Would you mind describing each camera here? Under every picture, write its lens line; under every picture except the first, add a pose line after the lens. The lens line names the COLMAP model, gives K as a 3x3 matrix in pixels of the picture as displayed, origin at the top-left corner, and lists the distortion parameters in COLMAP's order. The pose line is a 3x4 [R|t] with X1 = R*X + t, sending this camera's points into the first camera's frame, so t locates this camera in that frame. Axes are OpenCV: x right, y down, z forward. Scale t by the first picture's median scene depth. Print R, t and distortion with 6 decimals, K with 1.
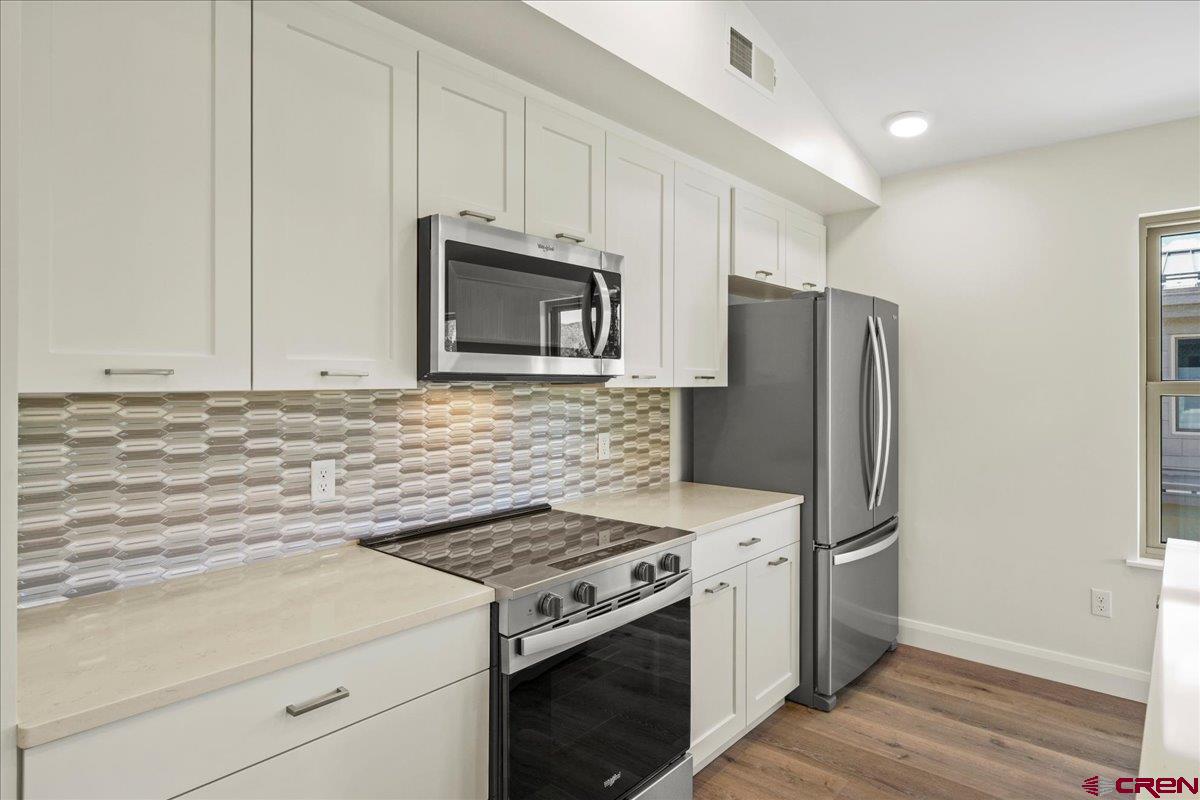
lens RADIAL K [[678.1, 0, 605.6], [0, 678.1, 386.9], [0, 0, 1]] dist [0.007118, 0.000743]
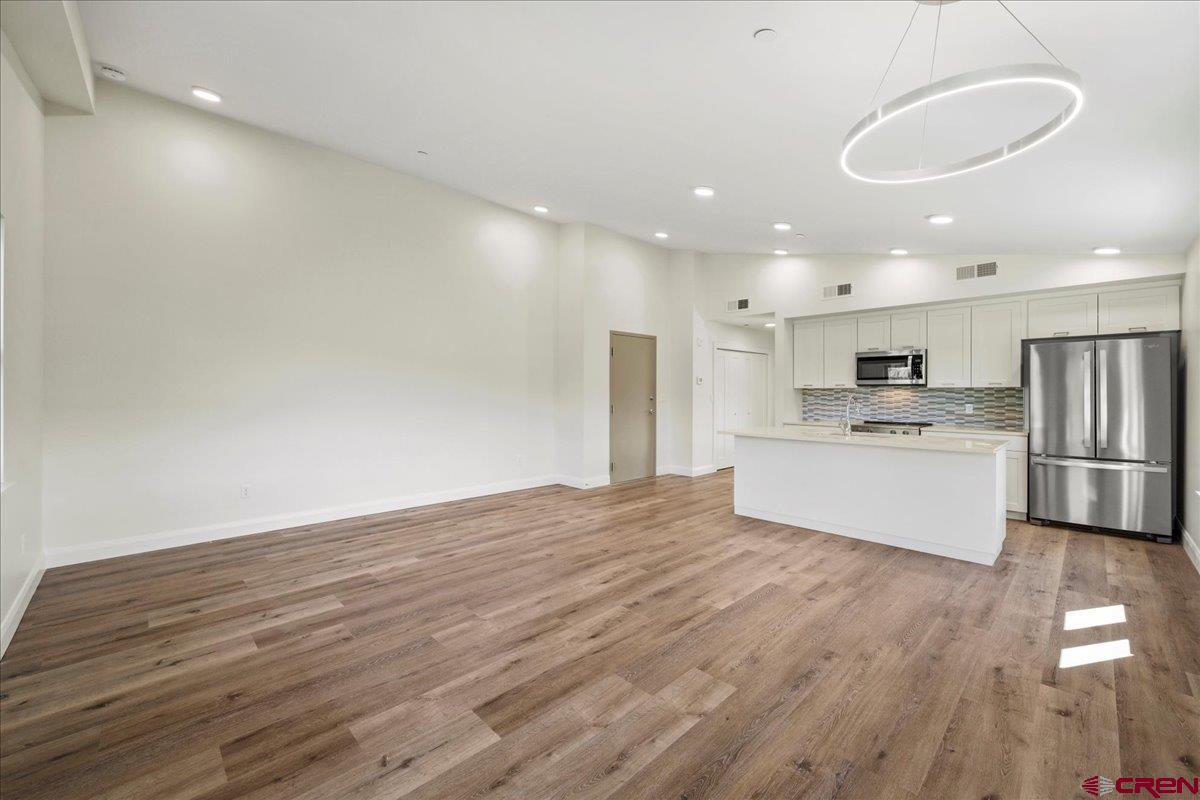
lens RADIAL K [[487.3, 0, 604.3], [0, 487.3, 394.4], [0, 0, 1]] dist [-0.000997, 0.000337]
pose [[-0.074290, 0.000989, -0.997236, 2.667950], [-0.010574, 0.999943, 0.001779, 0.051601], [0.997181, 0.010677, -0.074275, -0.436468]]
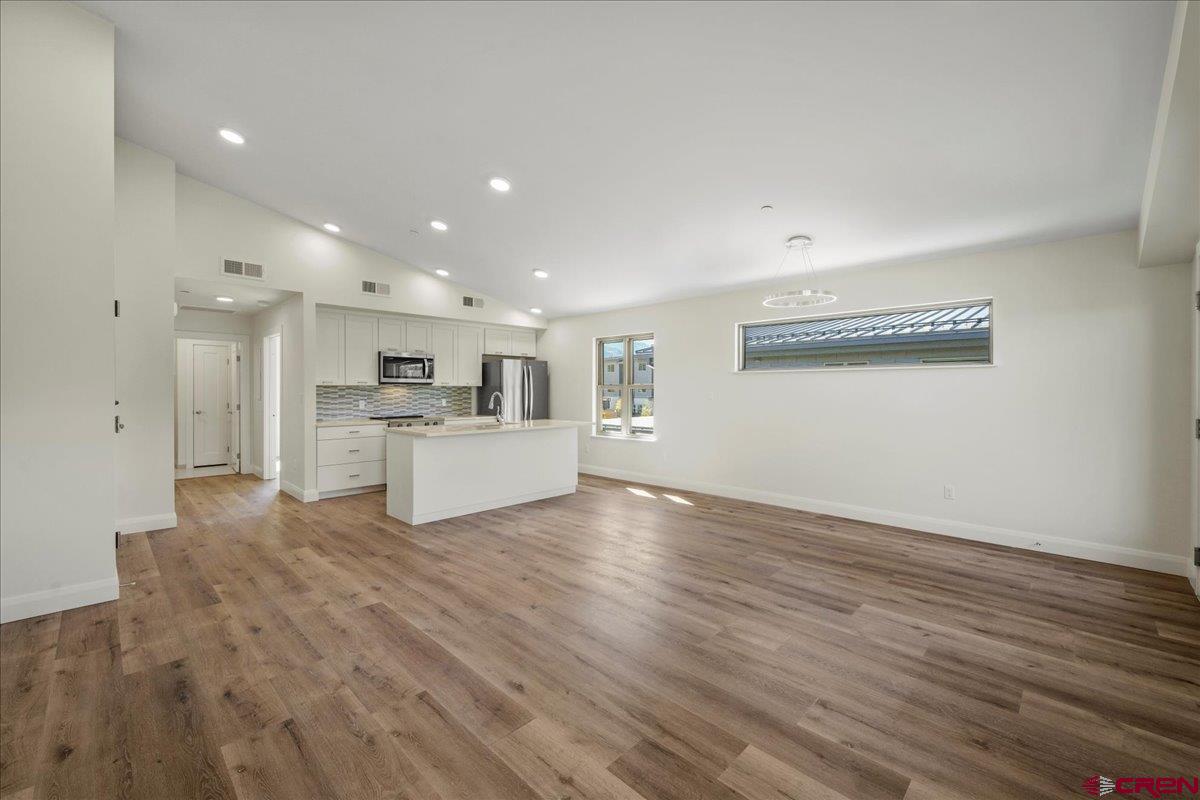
lens RADIAL K [[487.3, 0, 597.4], [0, 487.3, 396.8], [0, 0, 1]] dist [-0.000997, 0.000337]
pose [[0.998684, -0.000792, -0.051284, 1.220624], [0.001099, 0.999982, 0.005945, 0.055206], [0.051278, -0.005994, 0.998666, -2.017001]]
